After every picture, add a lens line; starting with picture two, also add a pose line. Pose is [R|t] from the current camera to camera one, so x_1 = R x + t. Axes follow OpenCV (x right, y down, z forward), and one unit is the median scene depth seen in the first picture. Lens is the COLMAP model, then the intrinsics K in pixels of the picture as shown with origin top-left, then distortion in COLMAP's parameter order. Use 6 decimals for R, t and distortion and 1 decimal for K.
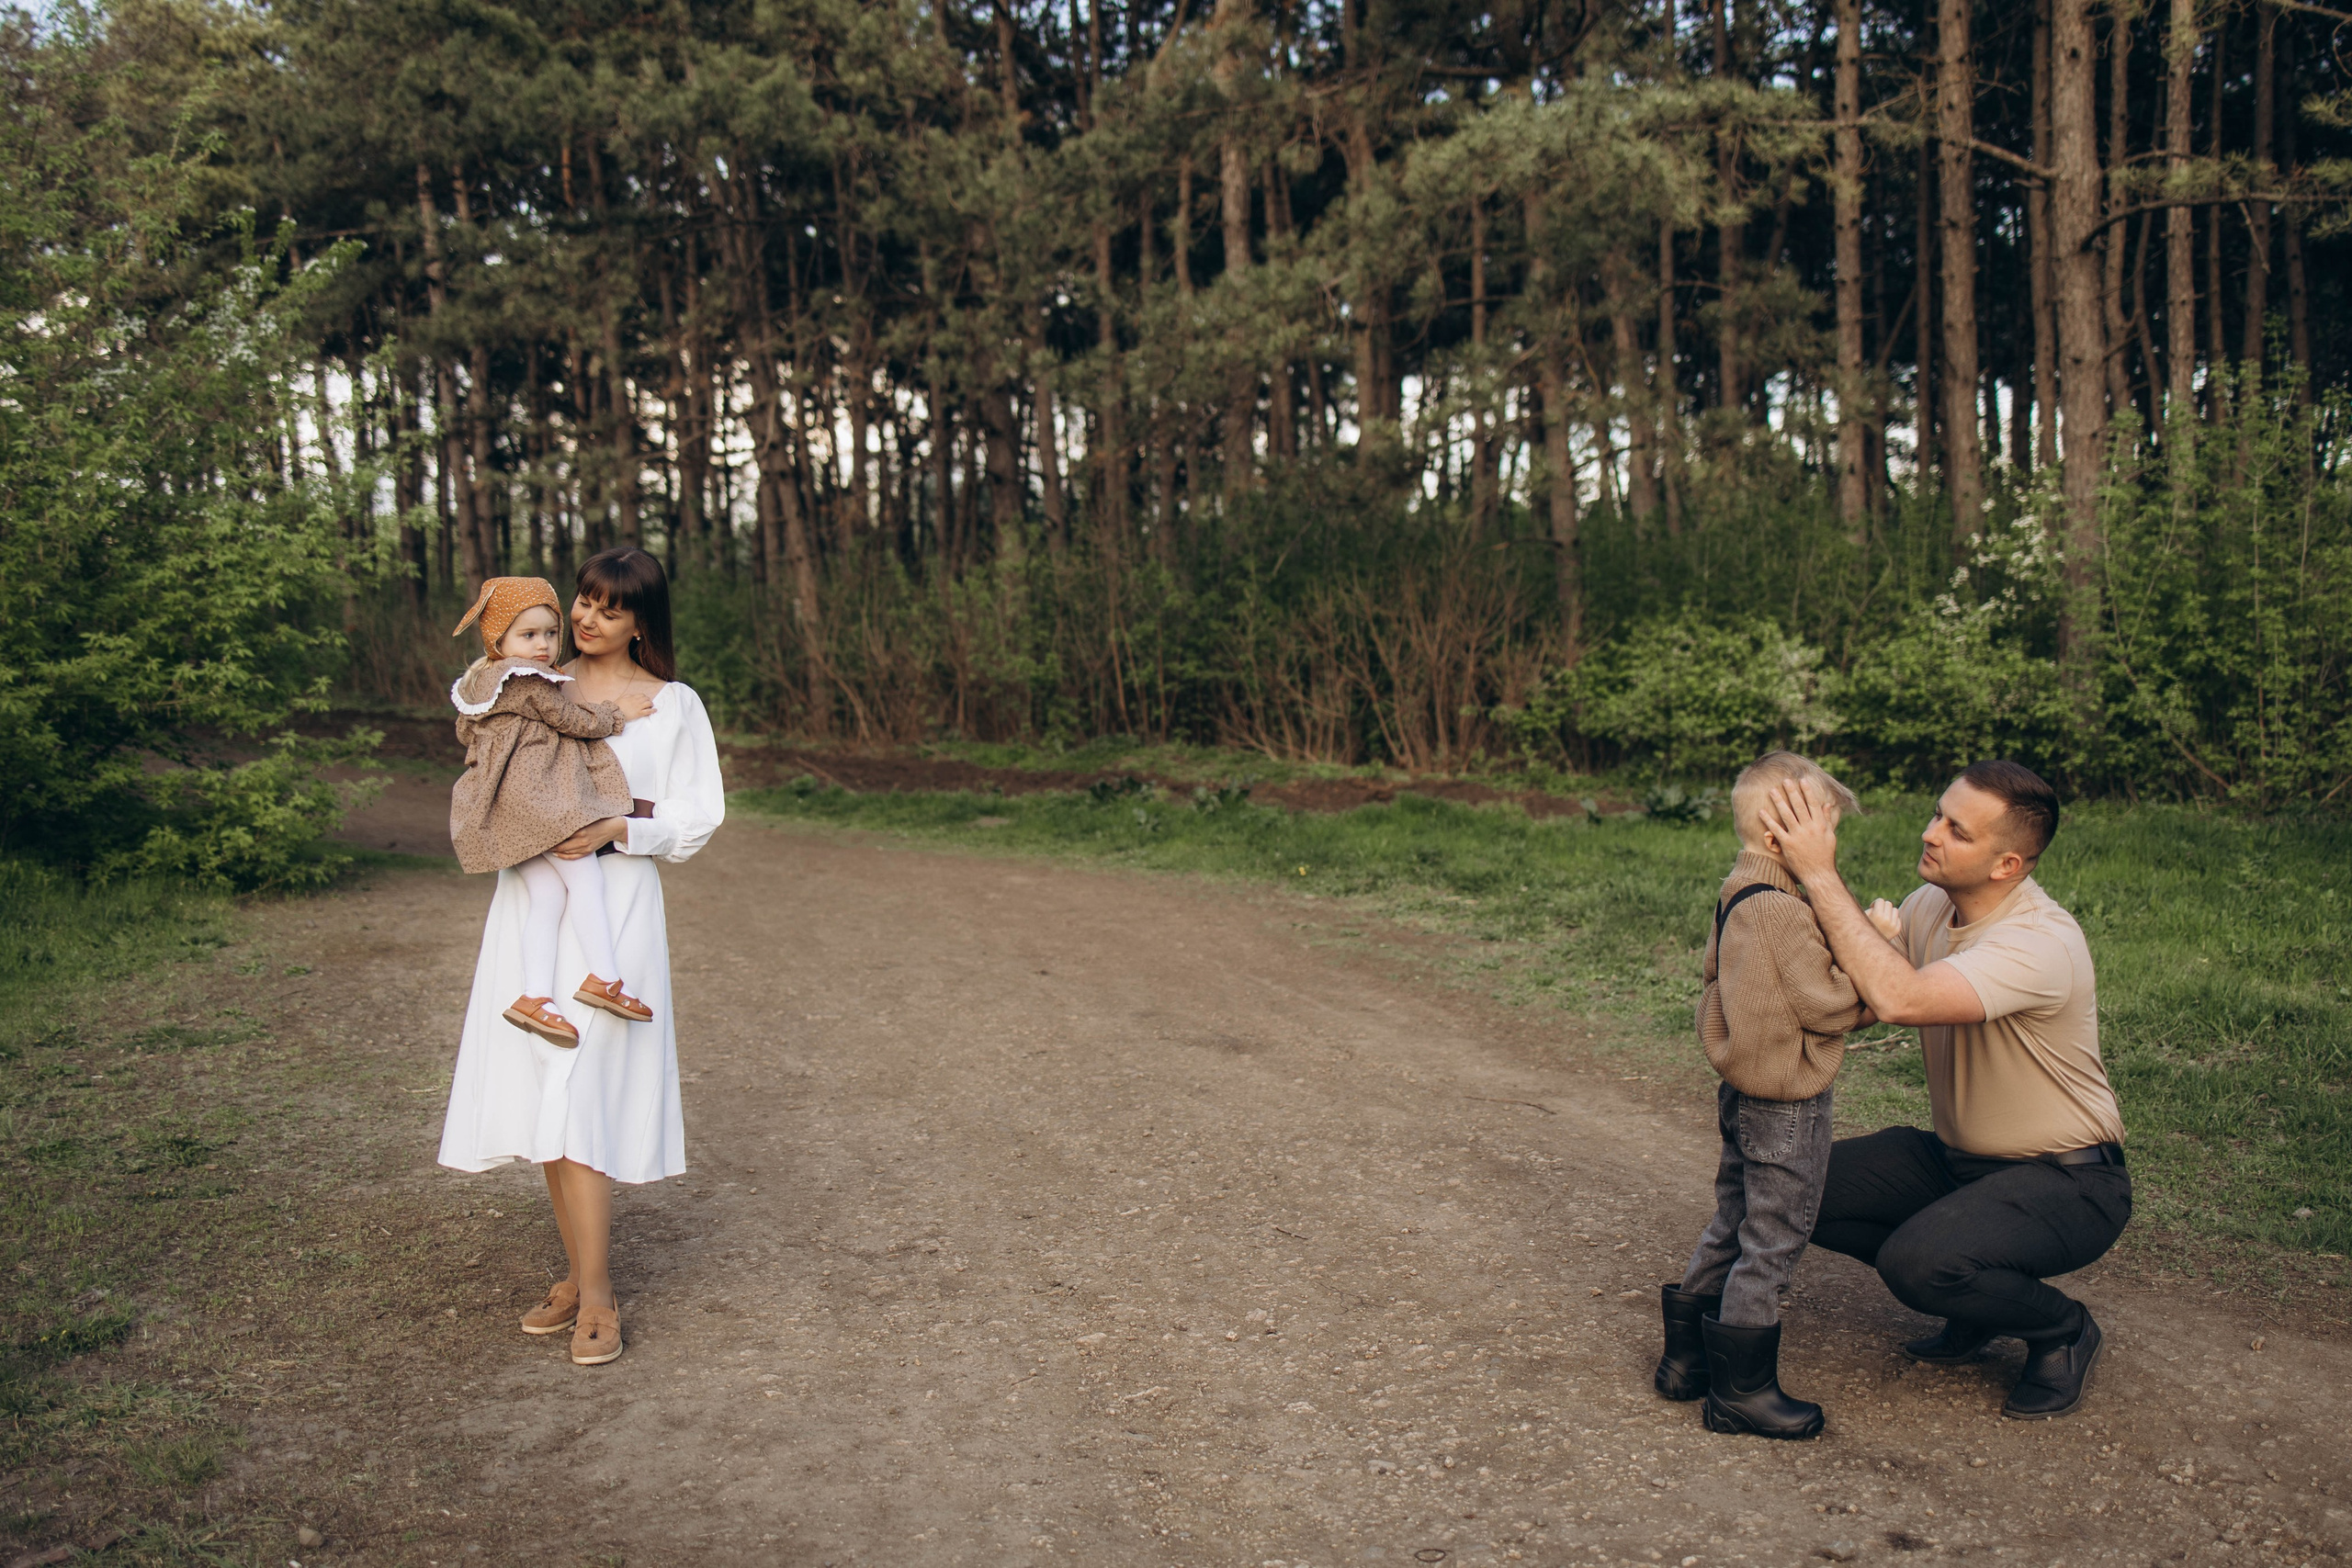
lens RADIAL K [[2362.3, 0, 1192.7], [0, 2362.3, 830.3], [0, 0, 1]] dist [-0.009547, 0.000000]
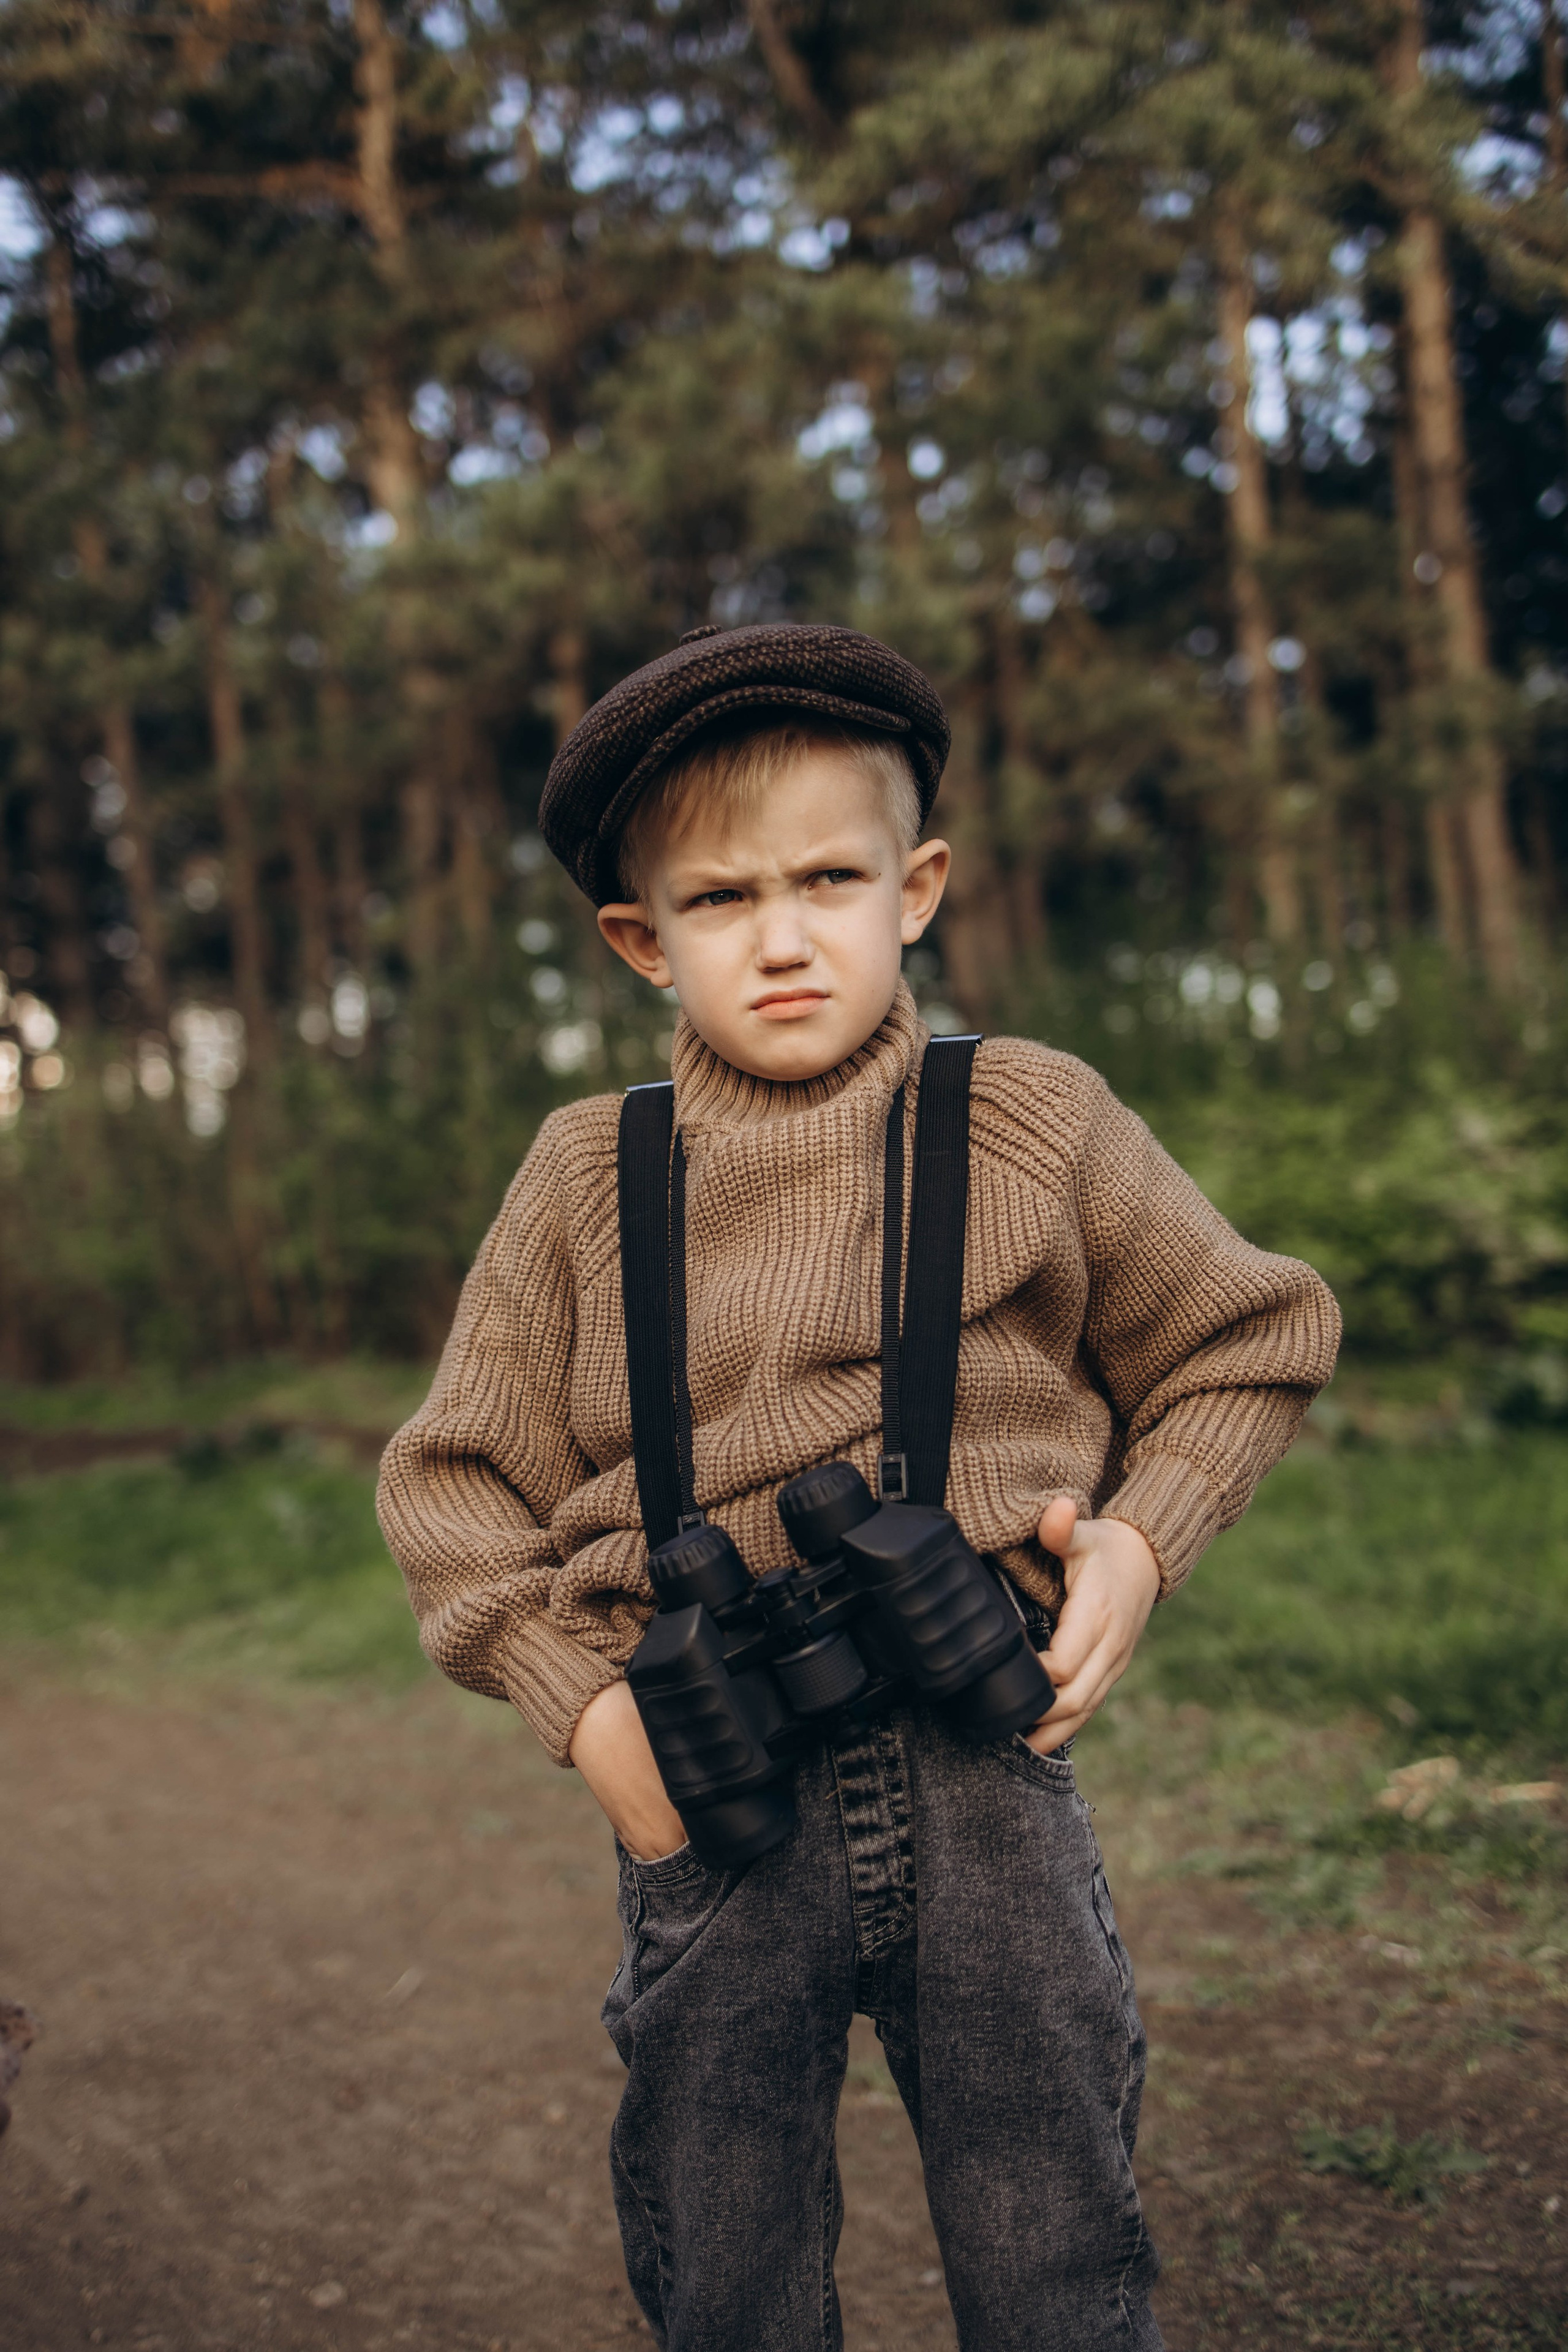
lens RADIAL K [[2362.5, 0, 770.8], [0, 2362.5, 1182.2], [0, 0, 1]] dist [-0.009547, 0.000000]
pose [[0.984325, -0.049457, 0.169285, -0.003599], [0.069797, 0.990748, -0.116390, -0.007590], [-0.161962, 0.126381, 0.978671, 0.478789]]
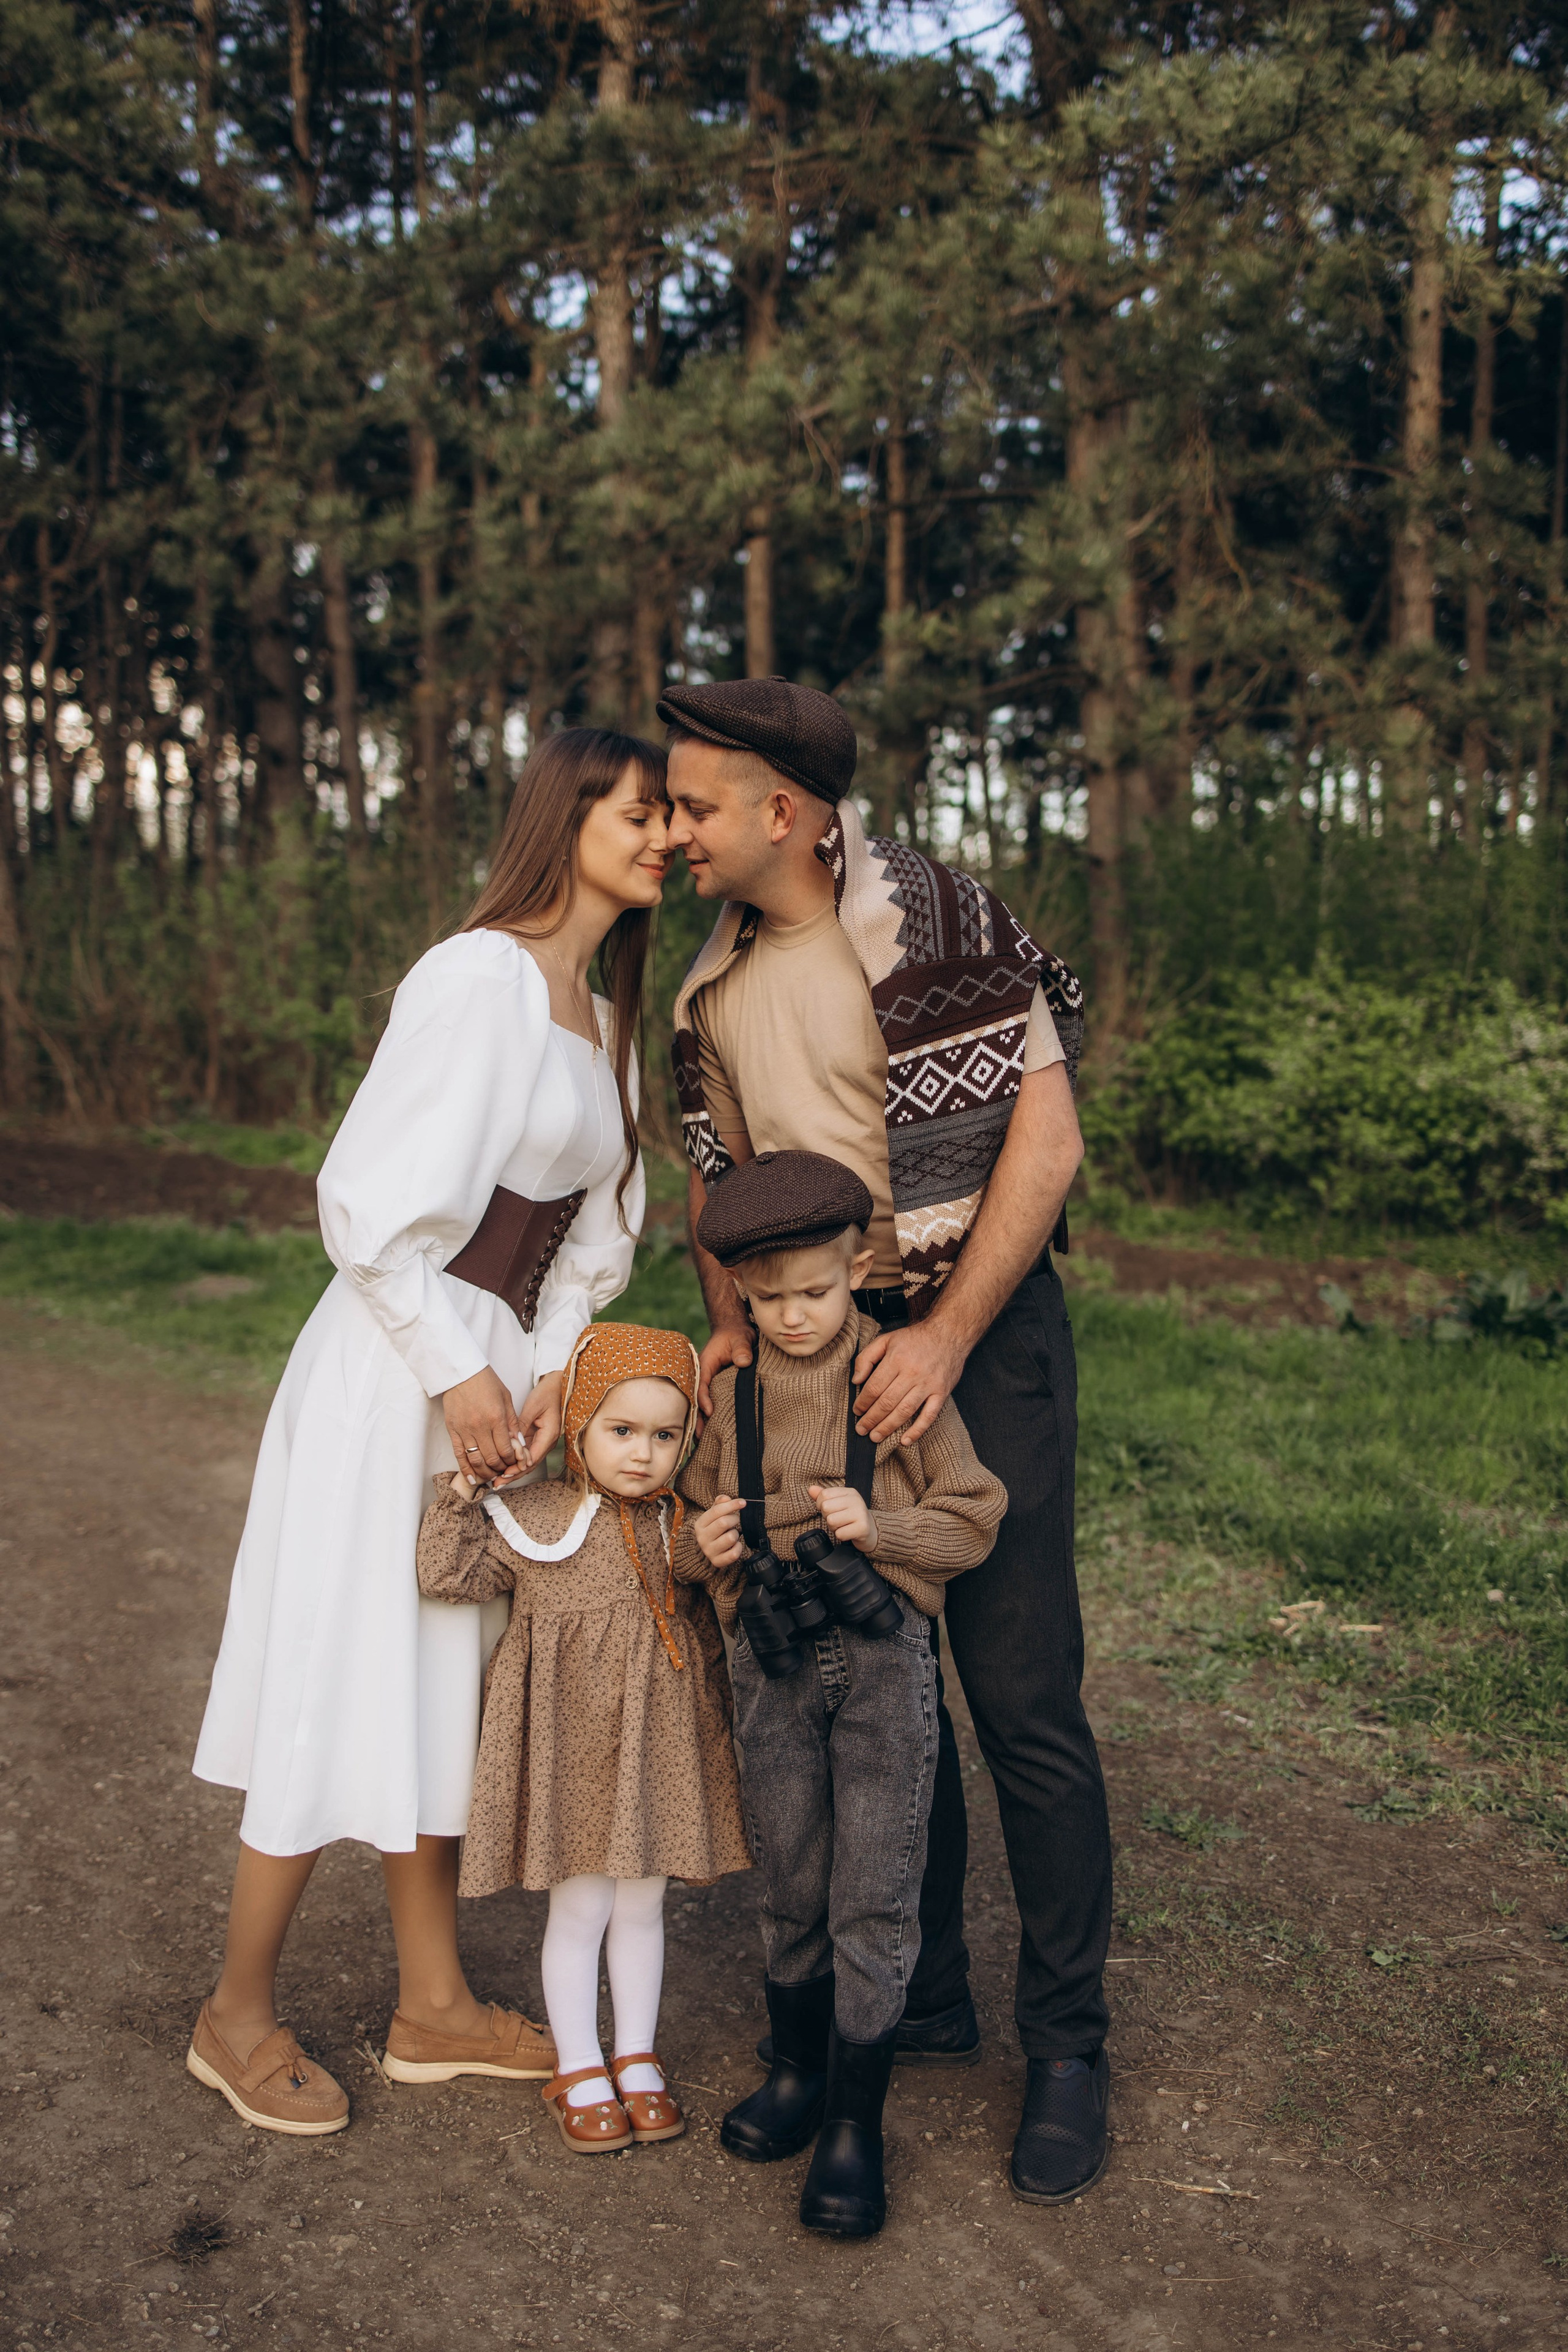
lens RADIAL K [[2362.5, 0, 775.4], [0, 2362.5, 1197.1], [0, 0, 1]] dist [-0.009547, 0.000000]
pose [[0.992934, 0.021510, 0.116698, -0.018370], [-0.021774, 0.999762, 0.000992, -0.026214], [-0.116649, -0.003526, 0.993167, 0.392411]]
